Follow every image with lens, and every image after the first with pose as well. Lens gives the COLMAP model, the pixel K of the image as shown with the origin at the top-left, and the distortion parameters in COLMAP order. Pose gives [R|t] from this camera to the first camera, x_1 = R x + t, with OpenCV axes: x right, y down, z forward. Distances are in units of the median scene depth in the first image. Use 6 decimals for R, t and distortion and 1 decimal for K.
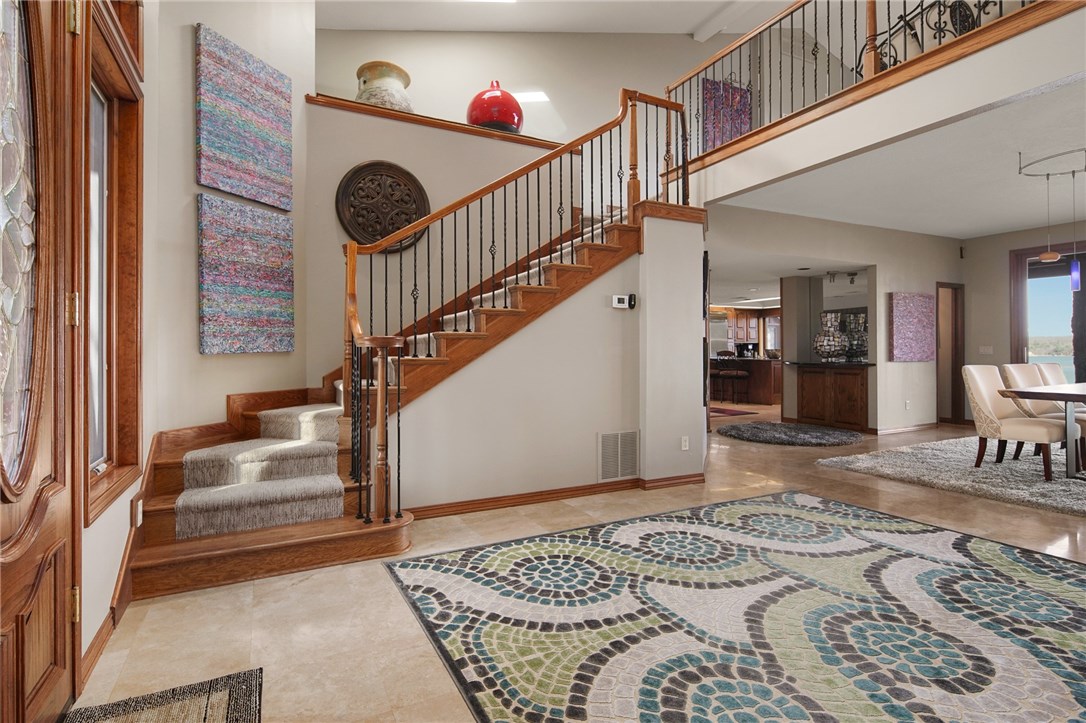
lens RADIAL K [[529.9, 0, 540.3], [0, 529.9, 351.2], [0, 0, 1]] dist [0.001817, 0.000145]
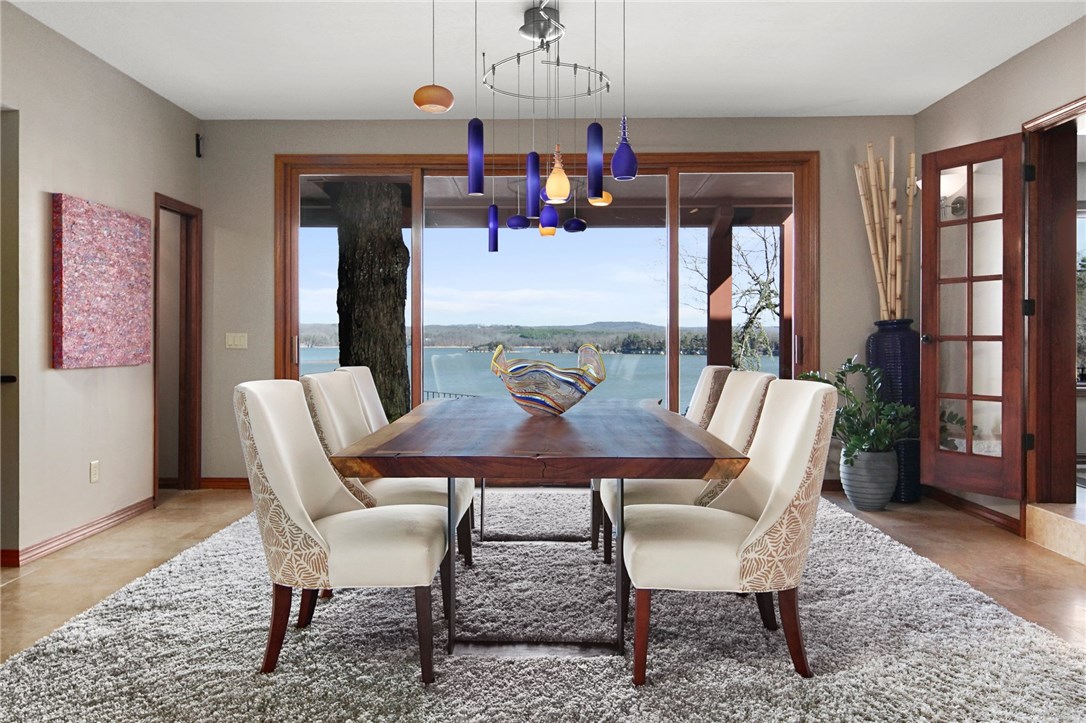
lens RADIAL K [[809.9, 0, 539.5], [0, 809.9, 330.1], [0, 0, 1]] dist [-0.004801, -0.000340]
pose [[0.450849, 0.014887, 0.892476, 0.274083], [-0.004768, 0.999887, -0.014271, -0.002380], [-0.892588, 0.002179, 0.450869, 0.389153]]
